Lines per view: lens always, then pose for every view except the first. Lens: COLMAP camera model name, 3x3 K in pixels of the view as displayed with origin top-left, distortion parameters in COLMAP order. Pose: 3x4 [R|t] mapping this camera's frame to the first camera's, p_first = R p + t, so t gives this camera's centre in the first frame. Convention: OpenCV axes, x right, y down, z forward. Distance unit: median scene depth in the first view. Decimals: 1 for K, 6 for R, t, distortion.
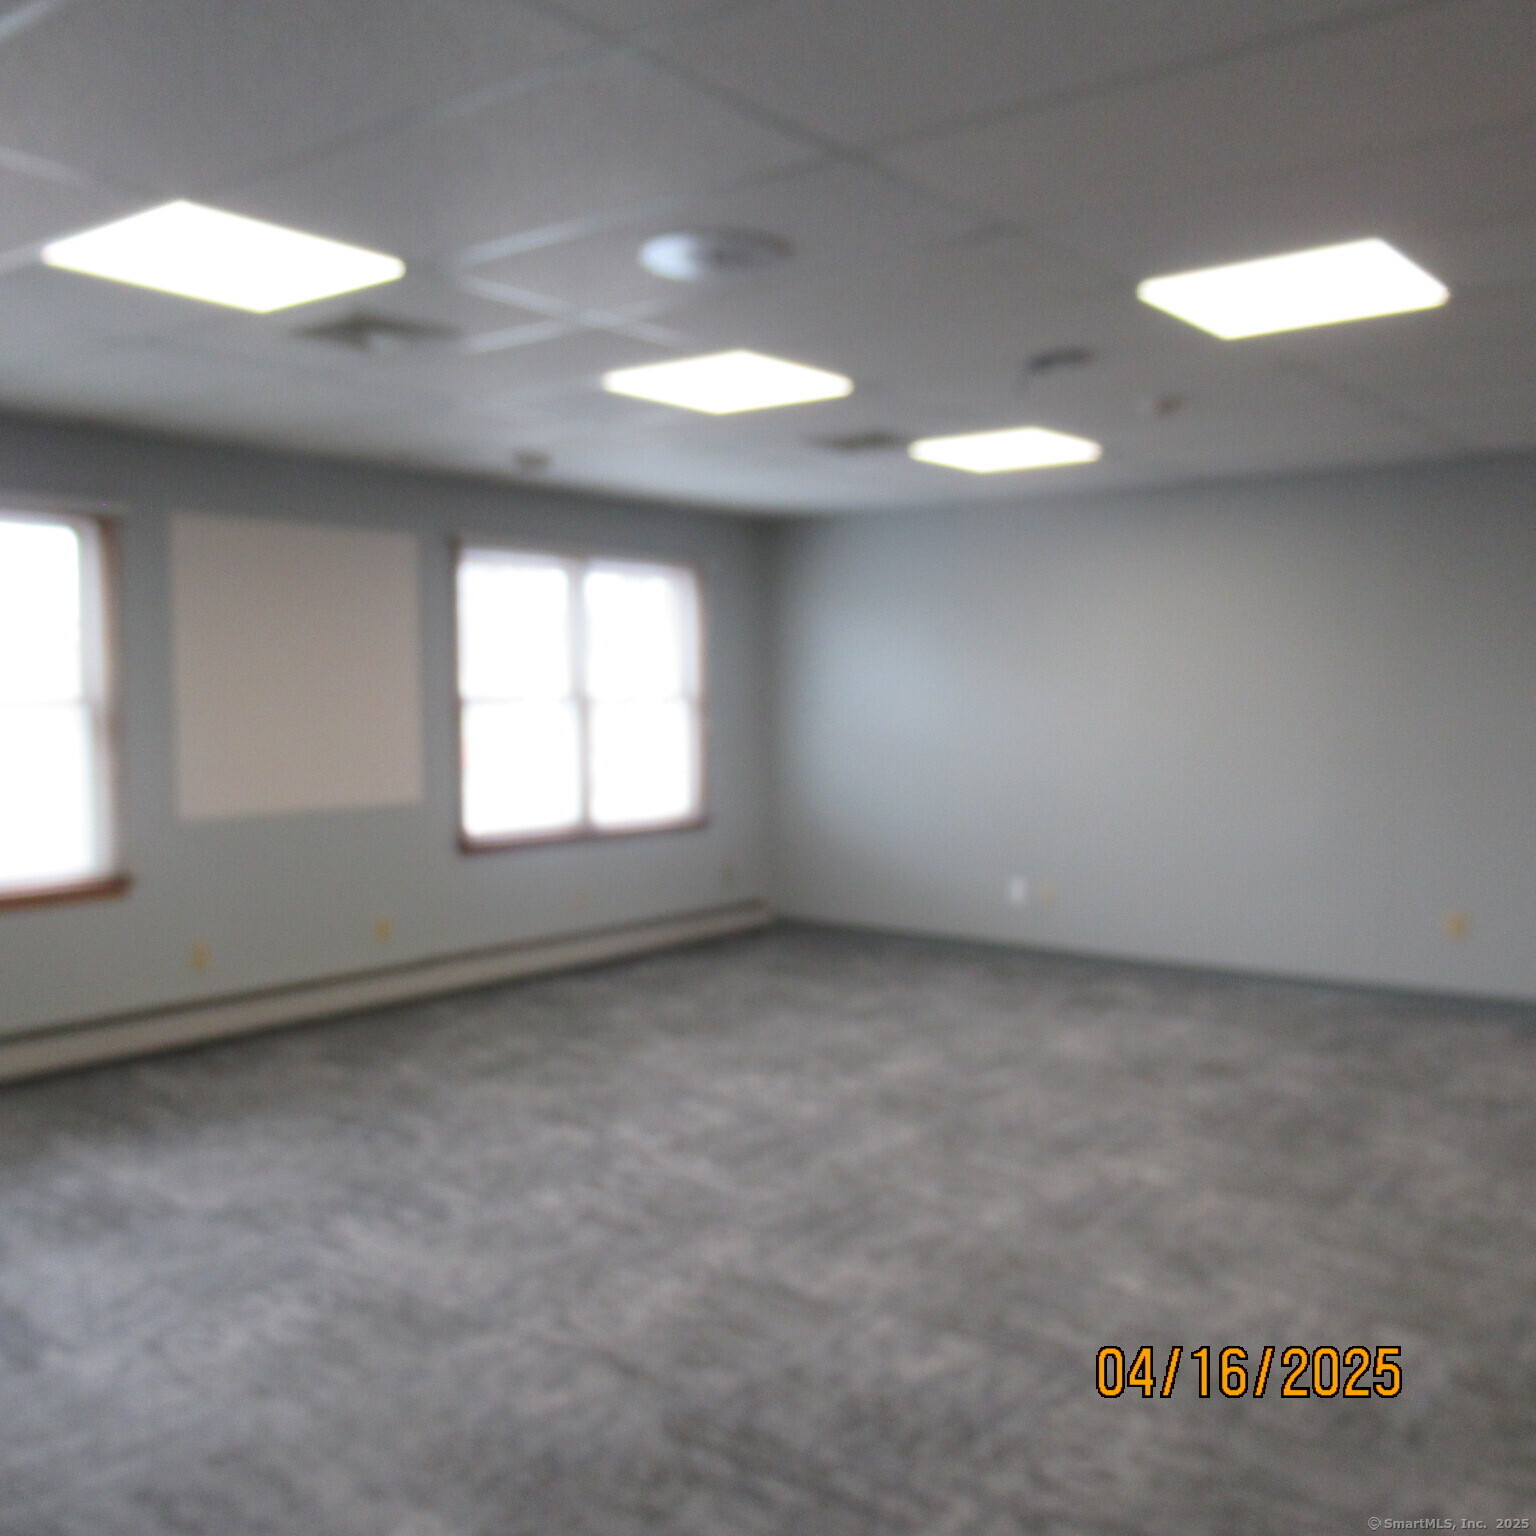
lens RADIAL K [[1513.7, 0, 769.0], [0, 1513.7, 786.9], [0, 0, 1]] dist [-0.023406, 0.025557]
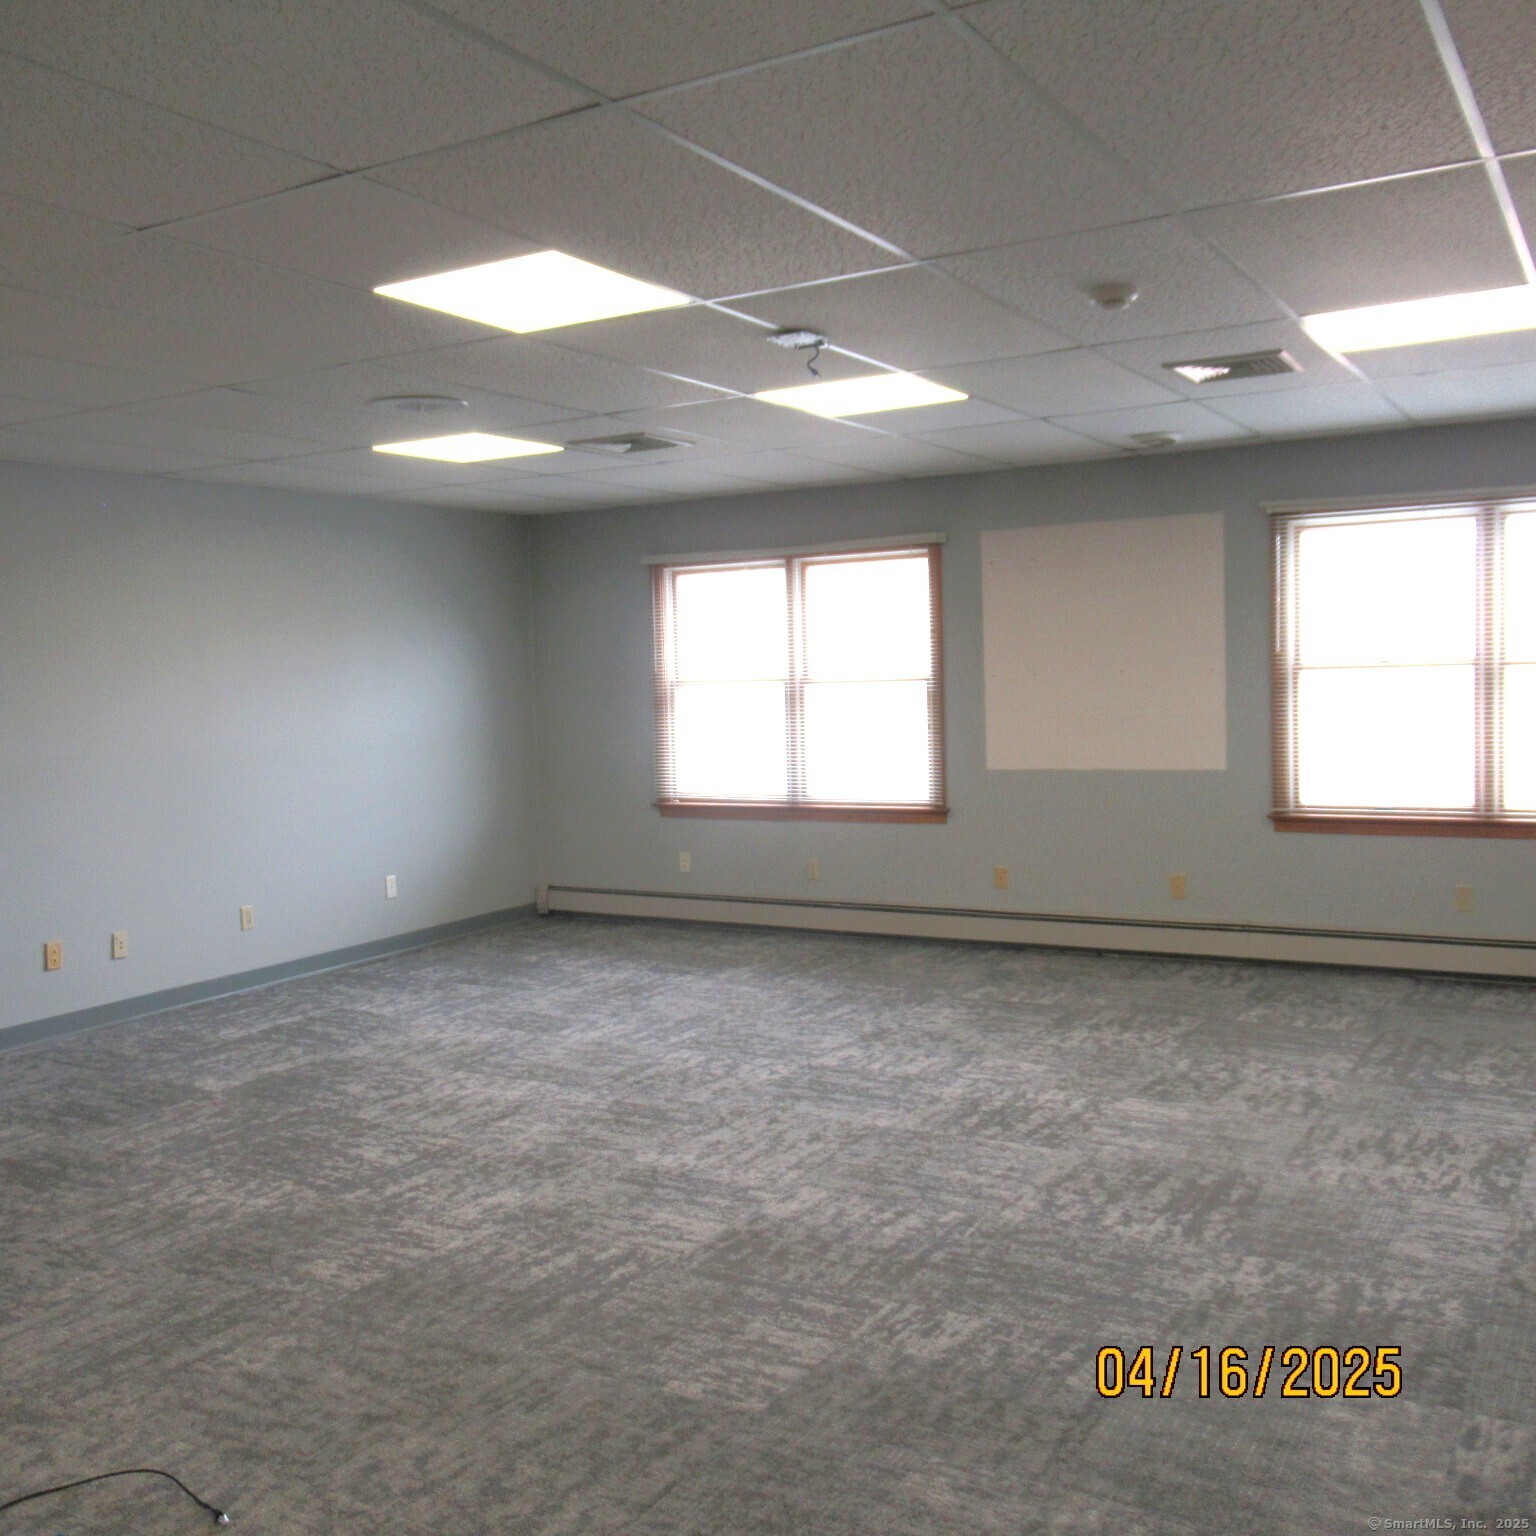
lens RADIAL K [[1513.7, 0, 769.0], [0, 1513.7, 786.9], [0, 0, 1]] dist [-0.023406, 0.025557]
pose [[0.101979, 0.074735, -0.991975, 1.287039], [-0.019903, 0.997128, 0.073077, -0.077493], [0.994587, 0.012291, 0.103173, 0.988910]]
